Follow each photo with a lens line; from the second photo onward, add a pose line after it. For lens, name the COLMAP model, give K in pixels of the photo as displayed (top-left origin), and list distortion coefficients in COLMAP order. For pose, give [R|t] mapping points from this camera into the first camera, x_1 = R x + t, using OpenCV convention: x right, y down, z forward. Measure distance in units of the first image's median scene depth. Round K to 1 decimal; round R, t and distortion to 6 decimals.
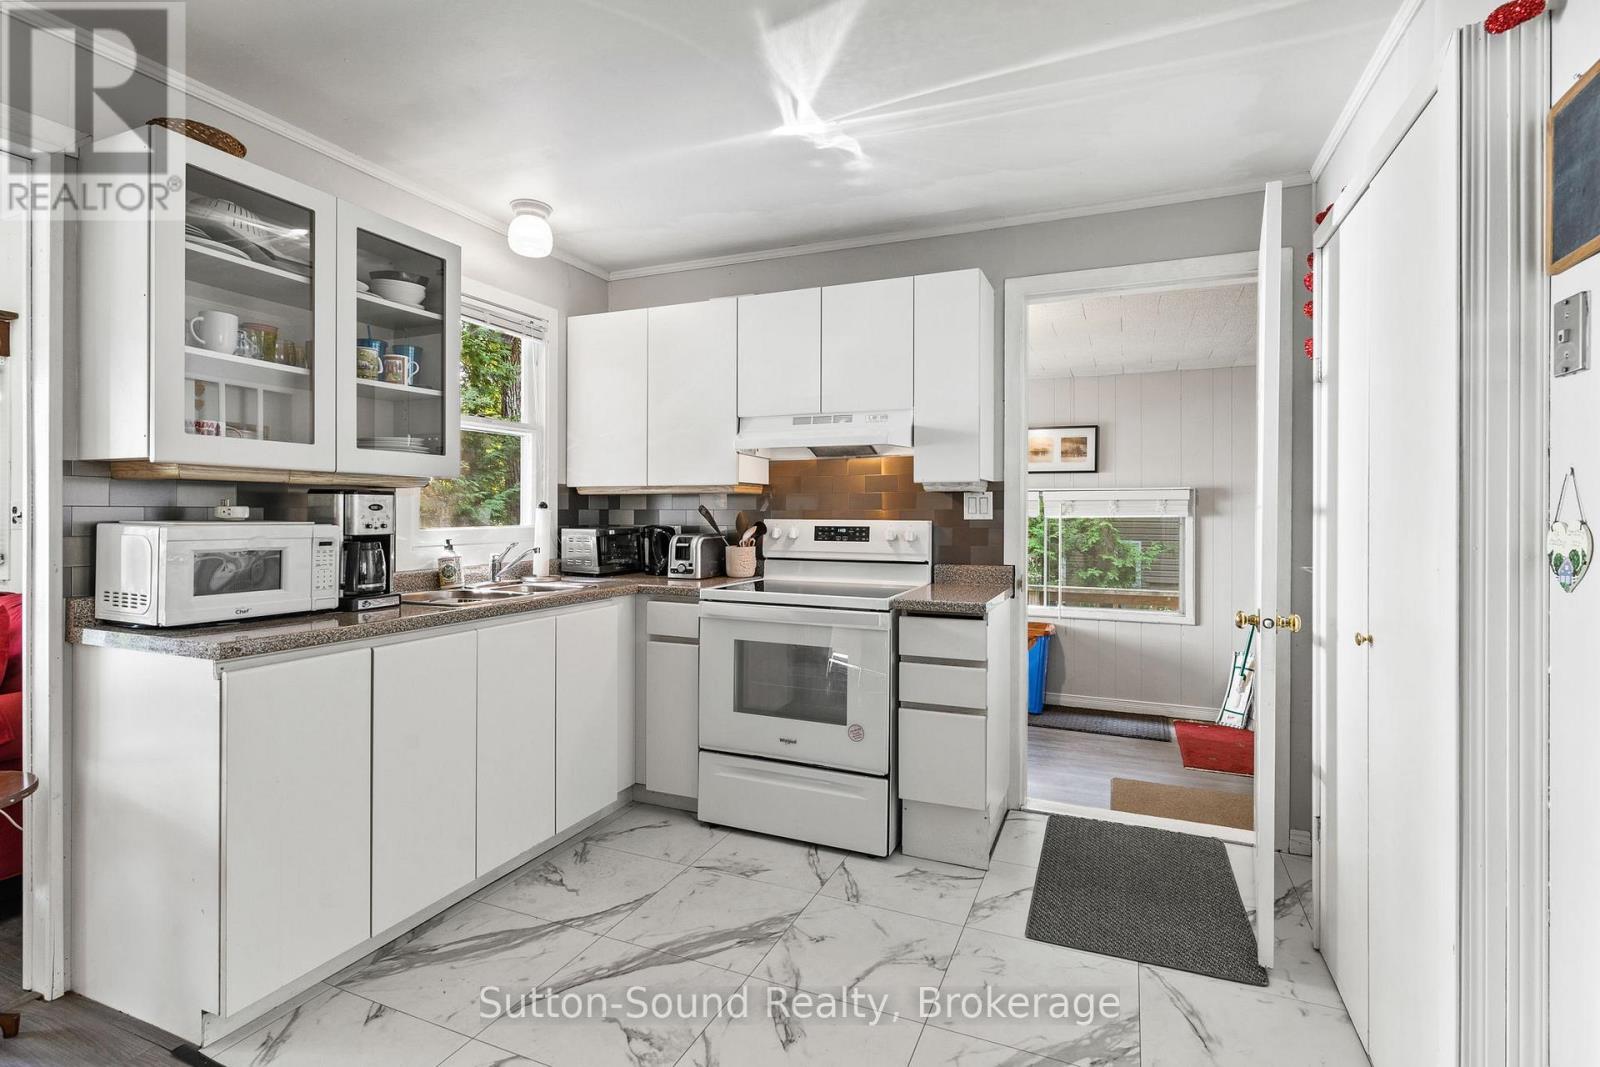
lens RADIAL K [[763.6, 0, 811.3], [0, 763.6, 509.5], [0, 0, 1]] dist [0.002719, 0.000118]
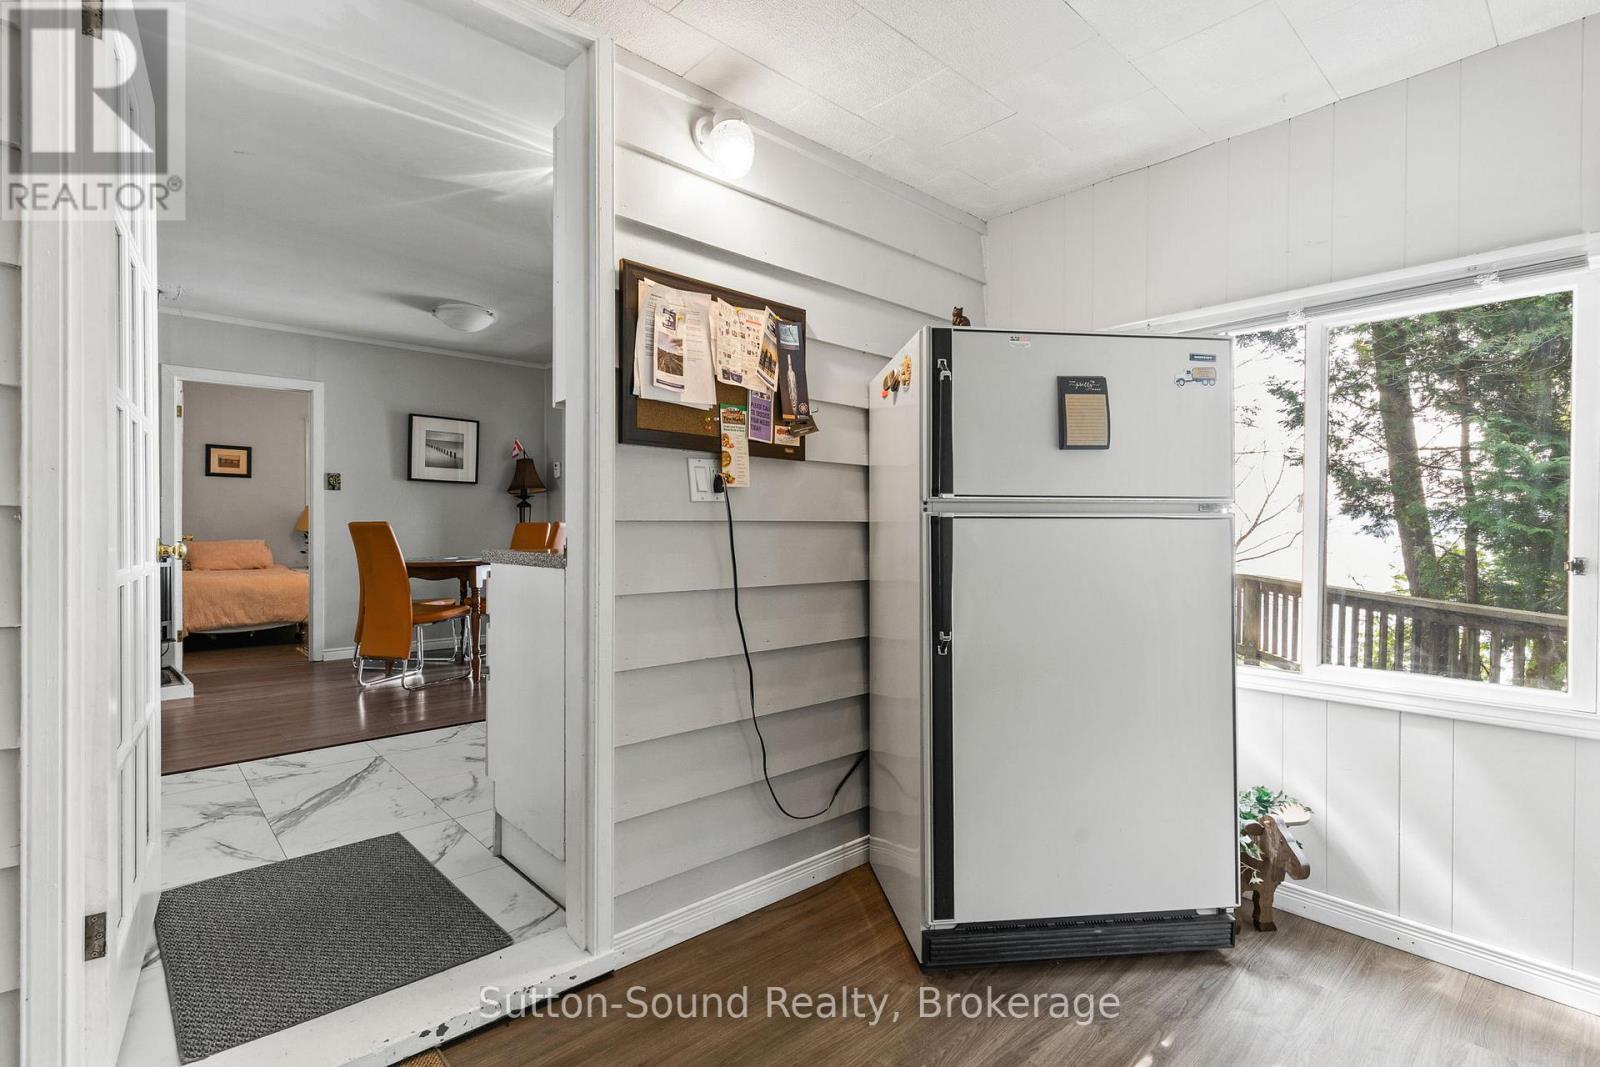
lens RADIAL K [[763.6, 0, 809.1], [0, 763.6, 533.8], [0, 0, 1]] dist [0.002719, 0.000118]
pose [[-0.421332, -0.000349, -0.906906, 0.808597], [-0.004105, 0.999990, 0.001523, 0.084167], [0.906897, 0.004364, -0.421329, 1.558712]]
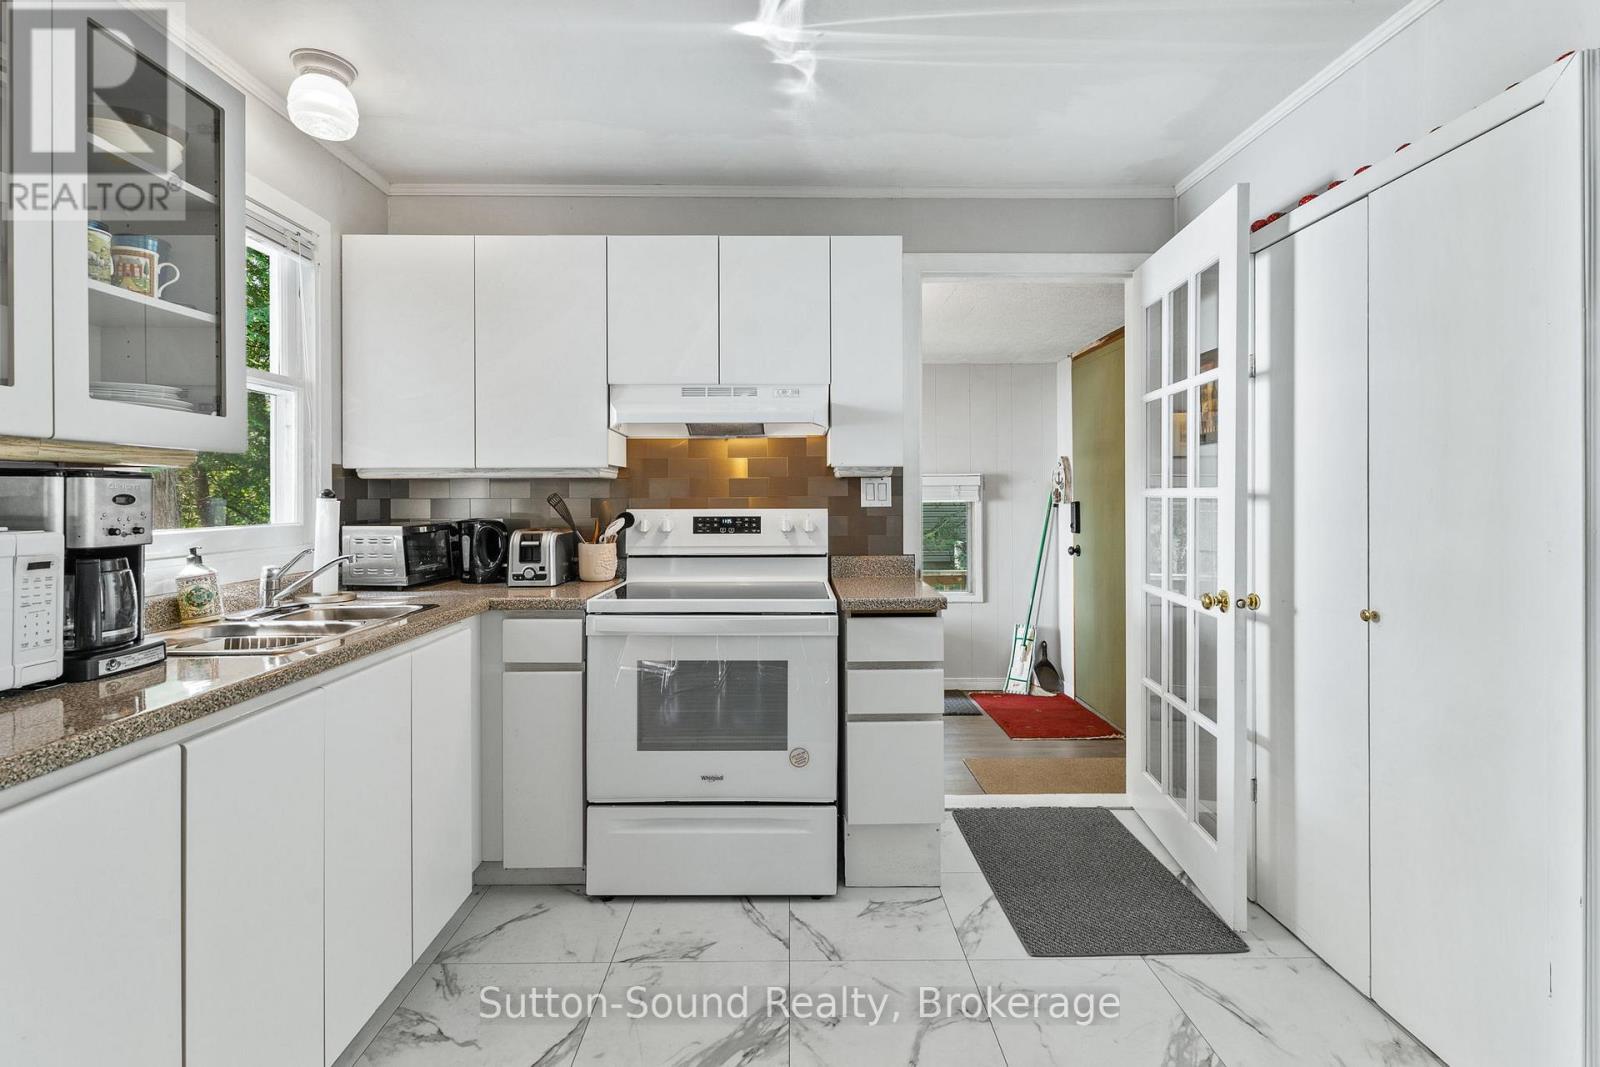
lens RADIAL K [[763.6, 0, 806.3], [0, 763.6, 495.8], [0, 0, 1]] dist [0.002719, 0.000118]
pose [[0.916080, -0.005781, 0.400954, -0.260289], [0.005318, 0.999983, 0.002269, -0.003227], [-0.400960, 0.000054, 0.916095, 0.197370]]
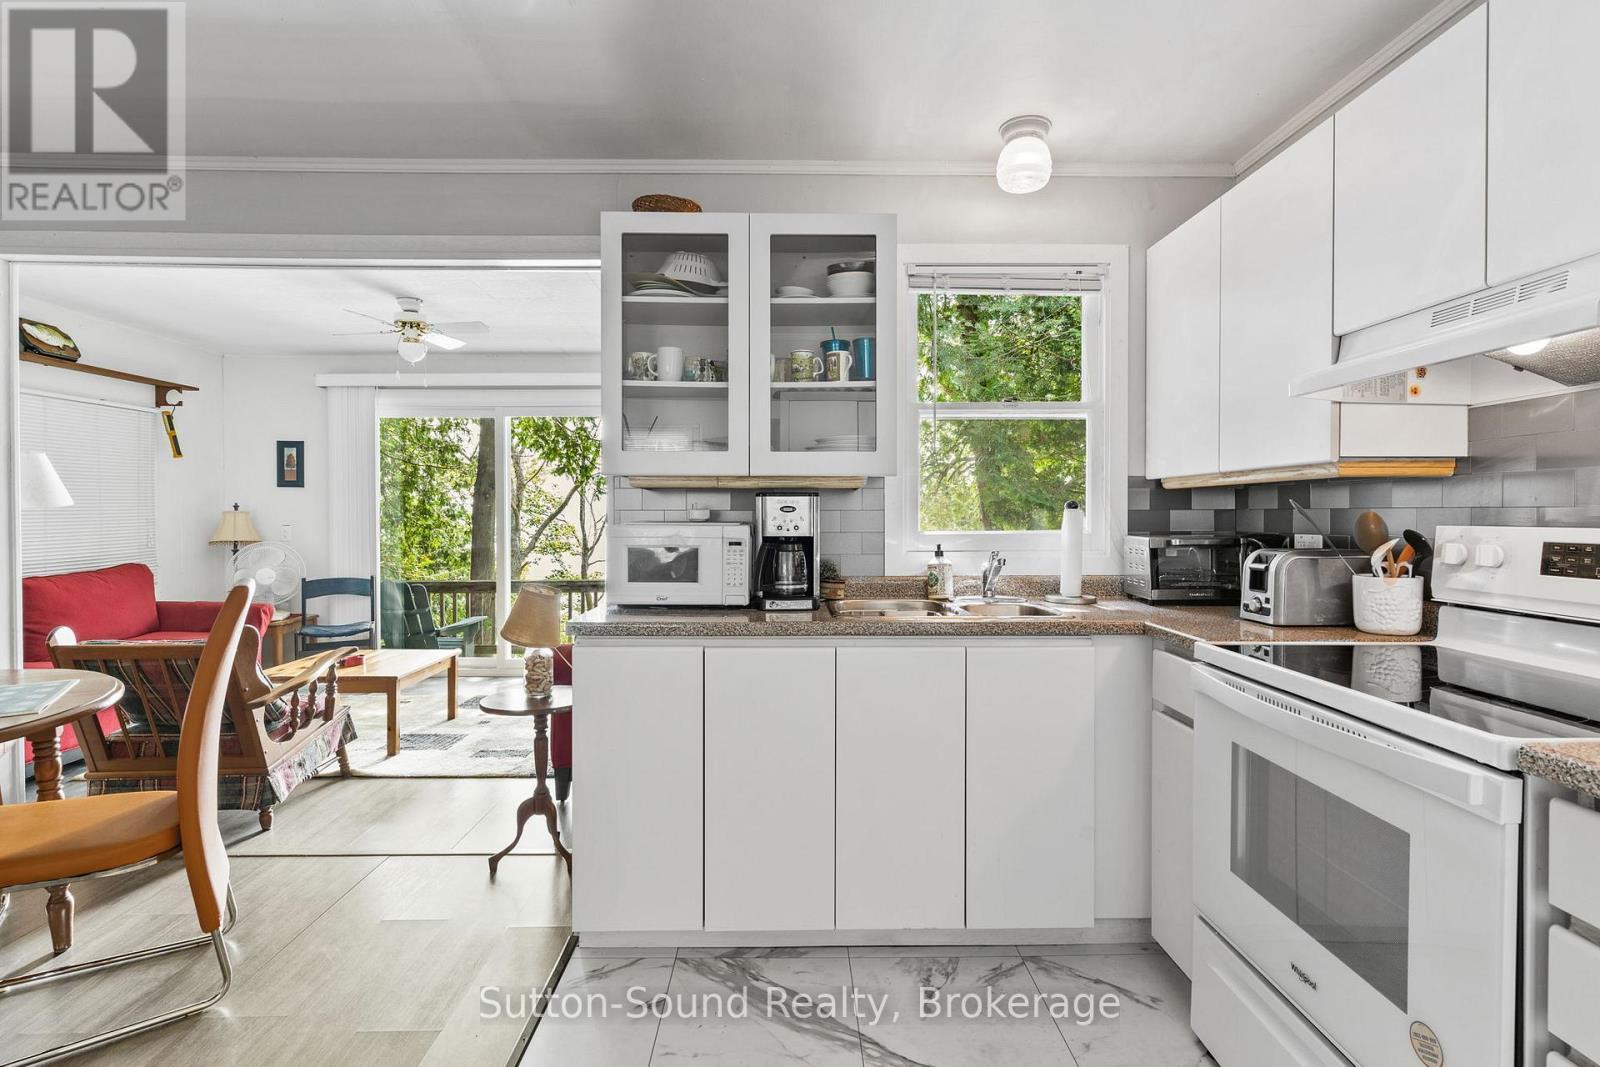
lens RADIAL K [[763.6, 0, 801.5], [0, 763.6, 520.5], [0, 0, 1]] dist [0.002719, 0.000118]
pose [[0.400866, 0.003471, -0.916130, 0.283279], [0.005288, 0.999967, 0.006102, 0.005016], [0.916121, -0.007291, 0.400835, 0.496230]]
